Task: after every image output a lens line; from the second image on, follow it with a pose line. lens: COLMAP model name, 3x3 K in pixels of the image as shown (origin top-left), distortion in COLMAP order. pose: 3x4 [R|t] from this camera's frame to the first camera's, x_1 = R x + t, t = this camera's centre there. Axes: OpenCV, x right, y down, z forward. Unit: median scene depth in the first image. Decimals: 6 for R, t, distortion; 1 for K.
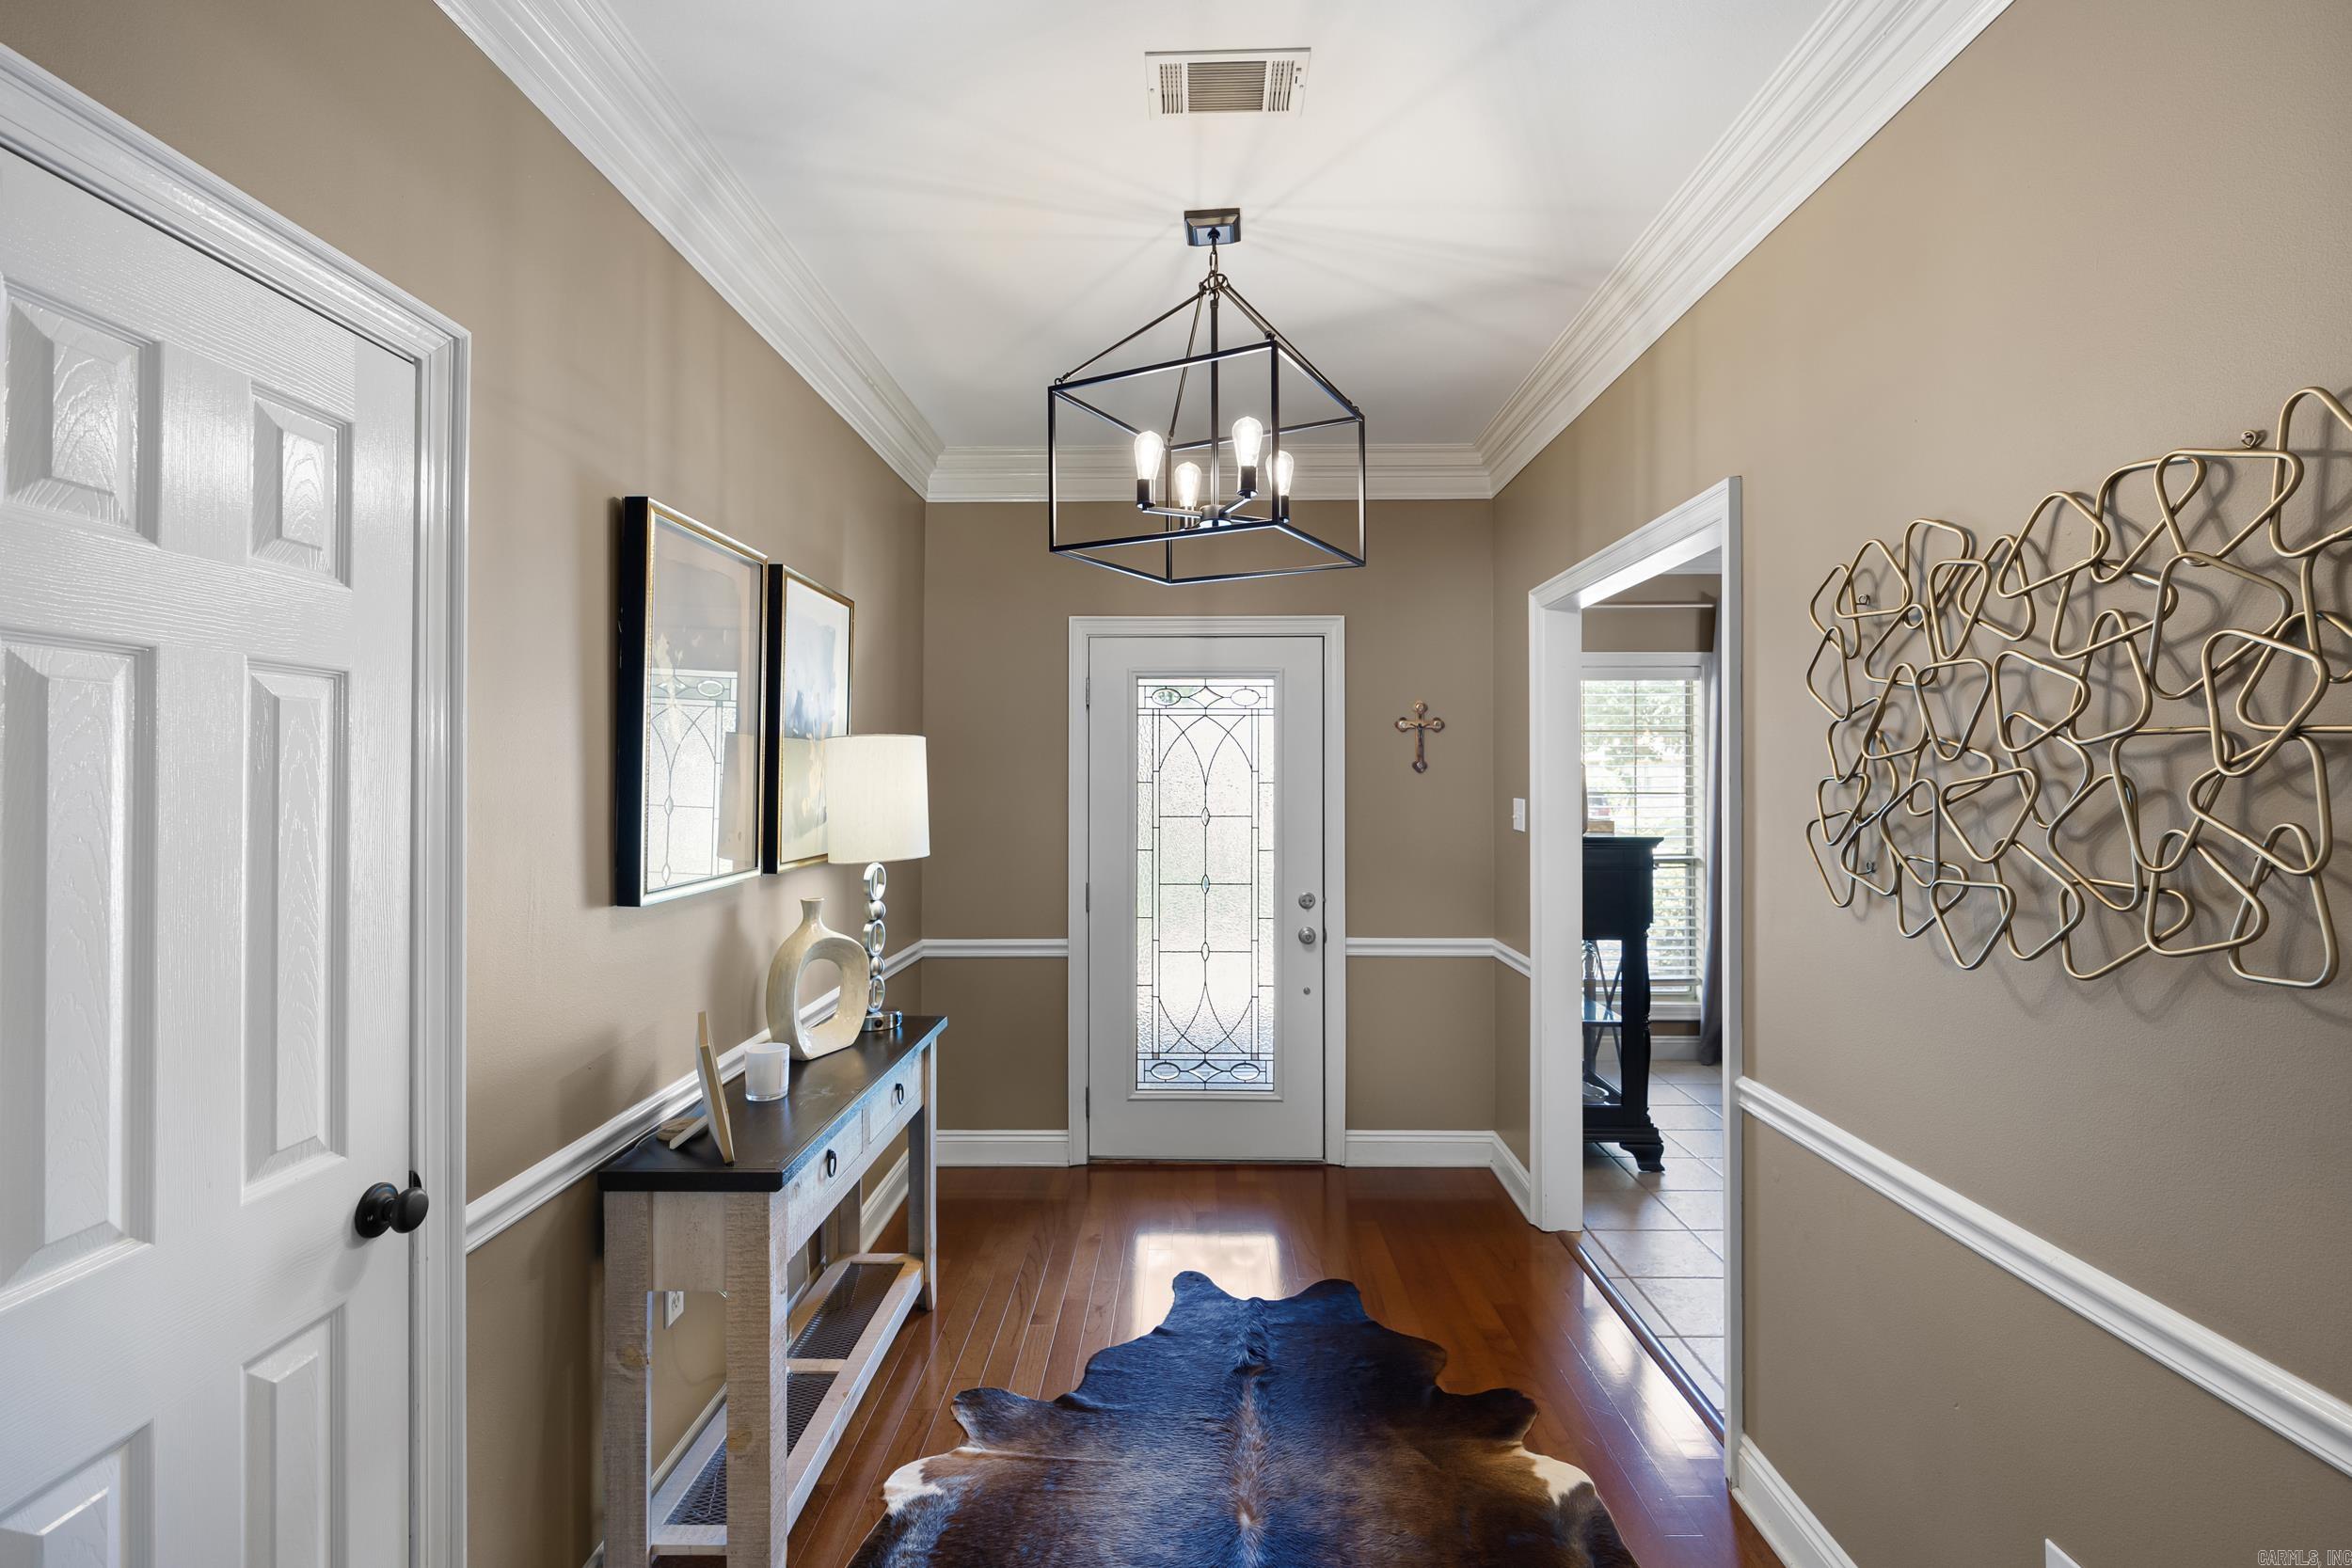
lens RADIAL K [[1067.5, 0, 1186.6], [0, 1067.5, 780.7], [0, 0, 1]] dist [-0.009327, 0.000421]
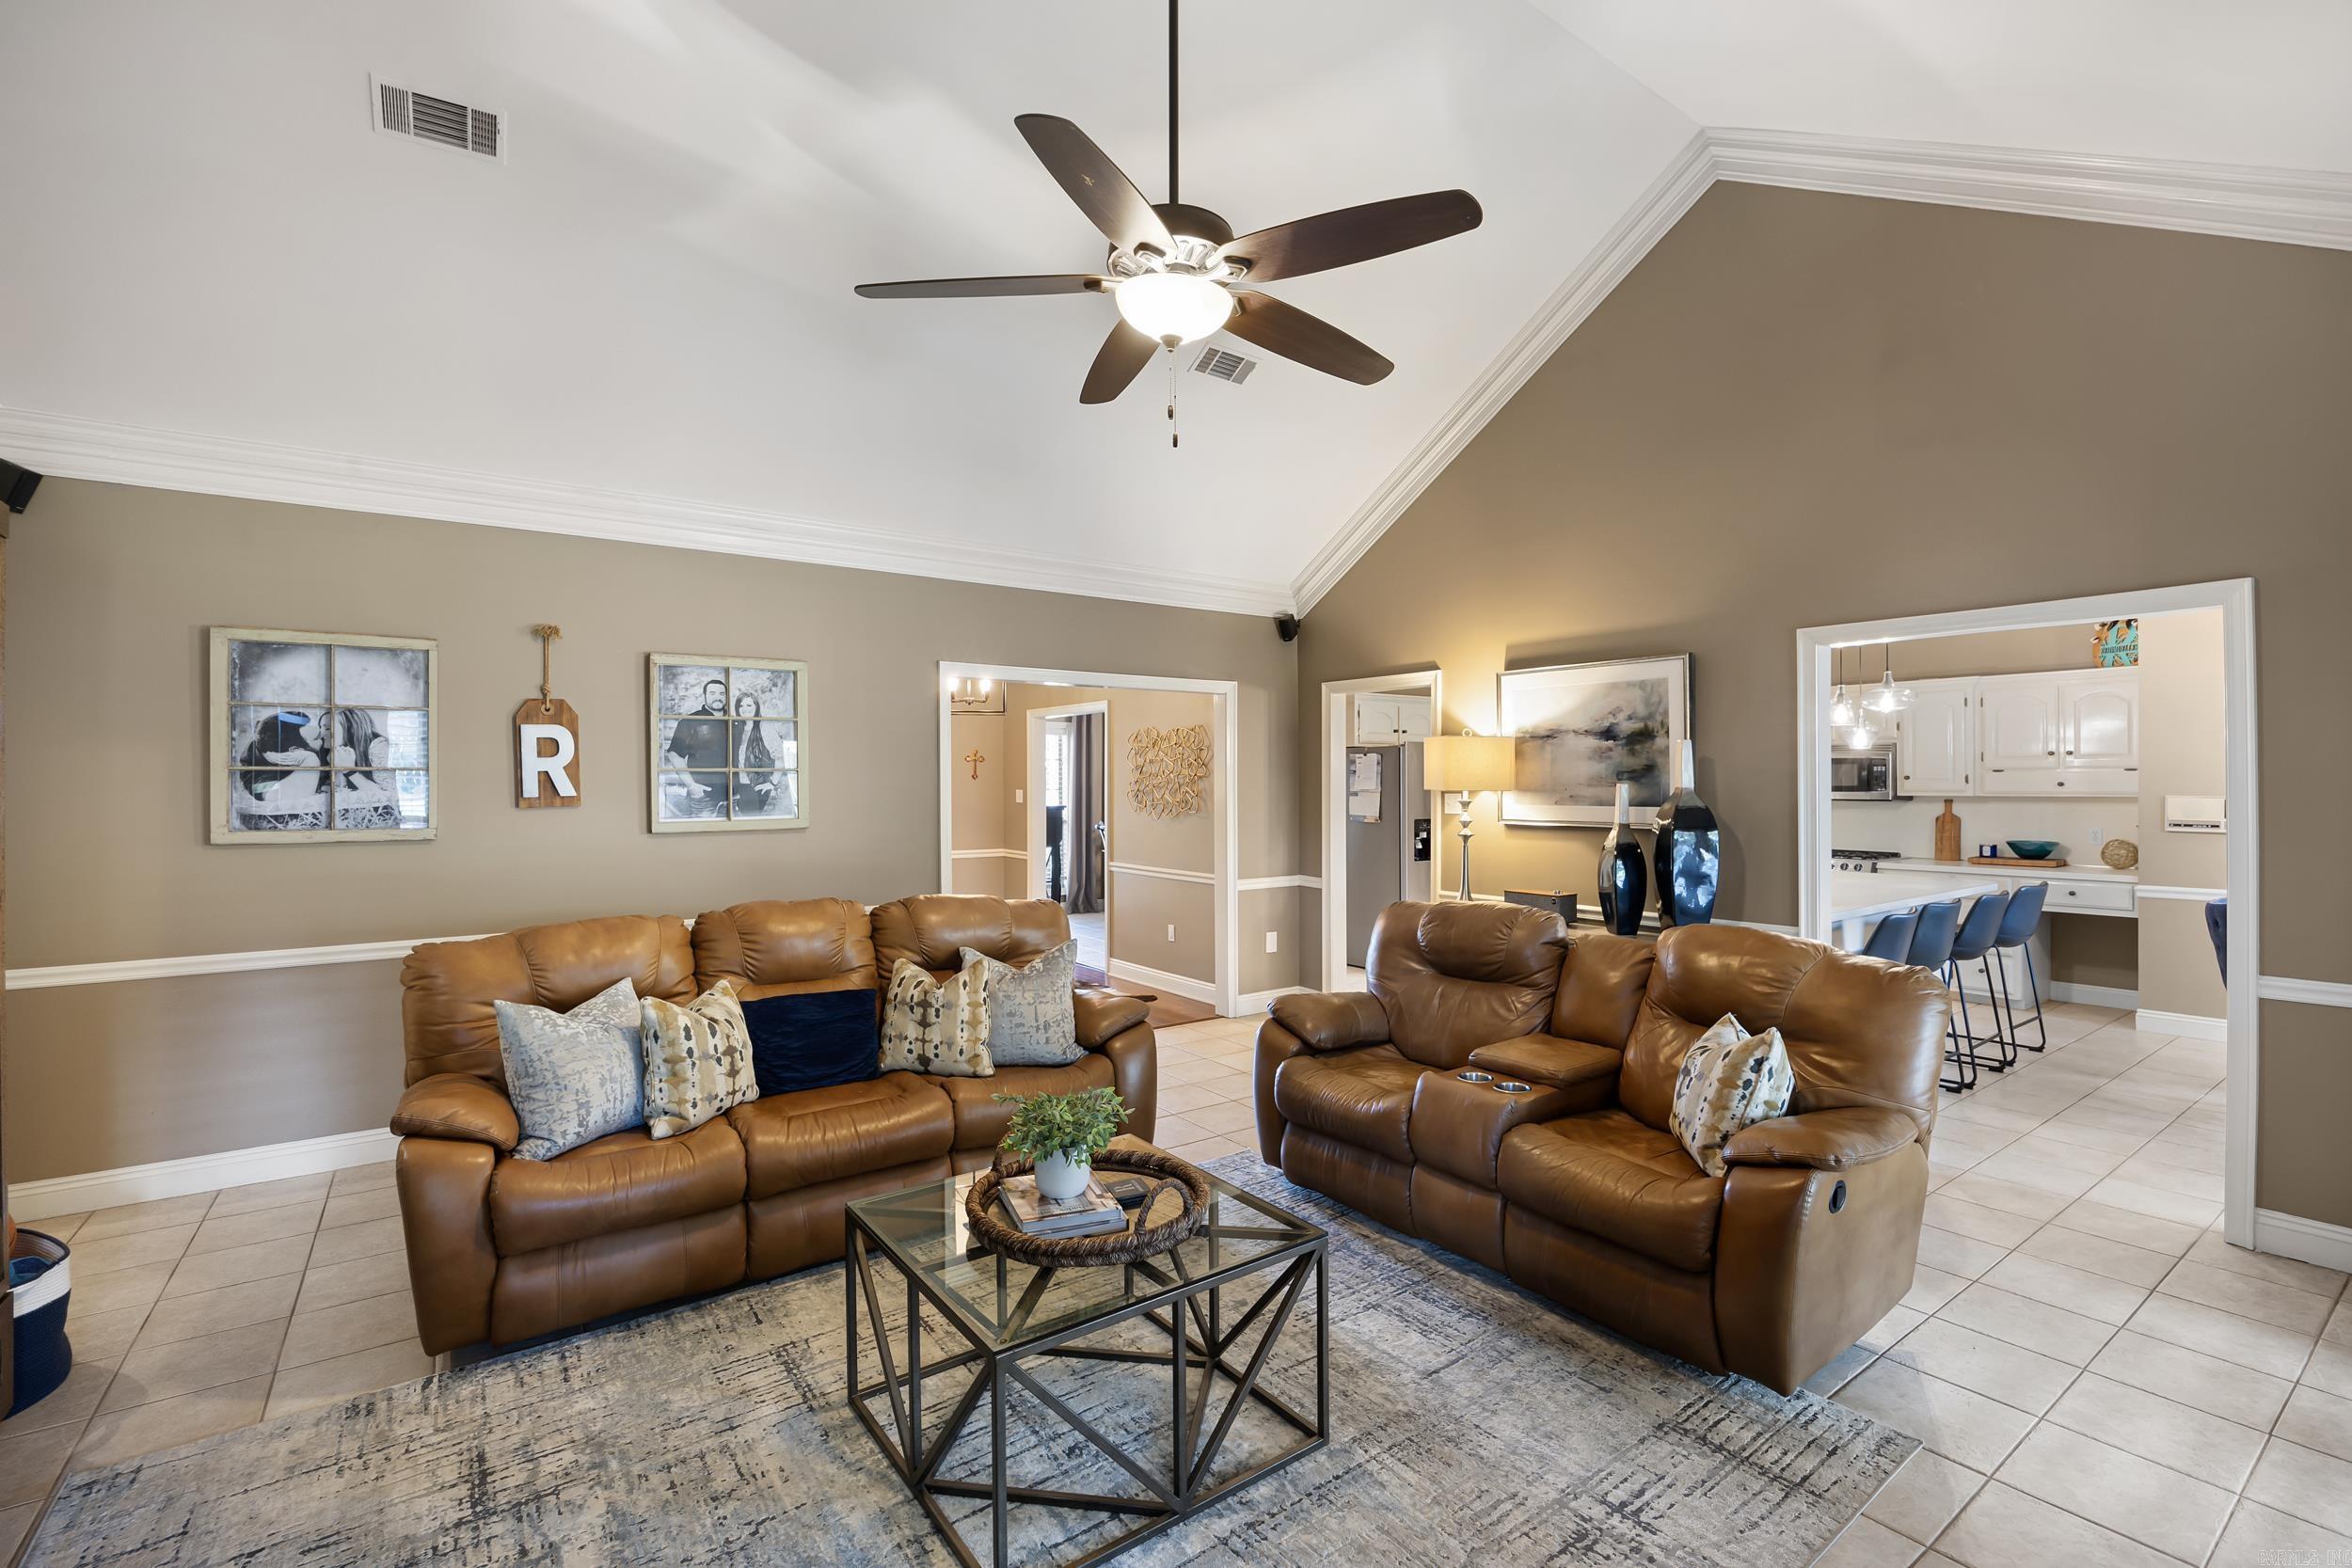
lens RADIAL K [[1067.5, 0, 1173.8], [0, 1067.5, 774.7], [0, 0, 1]] dist [-0.009327, 0.000421]
pose [[0.807808, 0.004808, 0.589426, -1.115682], [0.000015, 0.999967, -0.008176, 0.001115], [-0.589446, 0.006614, 0.807781, -1.598143]]
